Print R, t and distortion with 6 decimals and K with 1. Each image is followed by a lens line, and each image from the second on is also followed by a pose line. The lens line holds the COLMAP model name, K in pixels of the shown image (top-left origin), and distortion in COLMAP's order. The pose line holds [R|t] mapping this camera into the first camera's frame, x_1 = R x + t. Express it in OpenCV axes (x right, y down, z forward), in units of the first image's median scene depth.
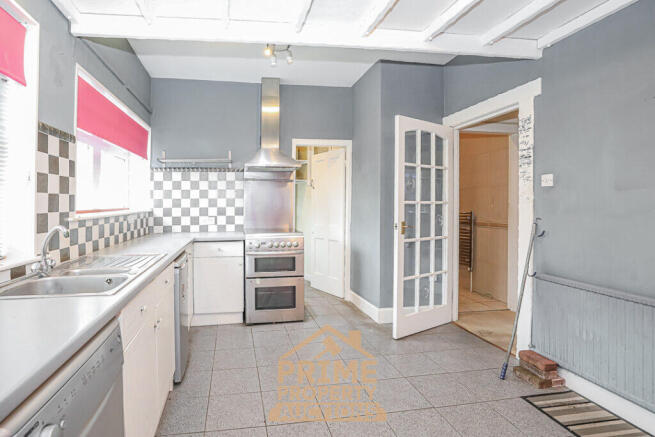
lens RADIAL K [[345.7, 0, 327.9], [0, 345.7, 206.4], [0, 0, 1]] dist [-0.002612, -0.000269]
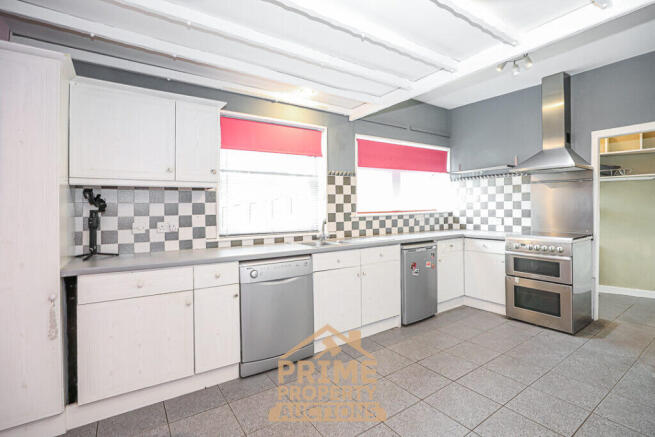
lens RADIAL K [[345.7, 0, 327.9], [0, 345.7, 206.4], [0, 0, 1]] dist [-0.002612, -0.000269]
pose [[0.419544, -0.001262, -0.907734, 0.495527], [0.002073, 0.999998, -0.000432, -0.008752], [0.907733, -0.001700, 0.419545, 0.030503]]
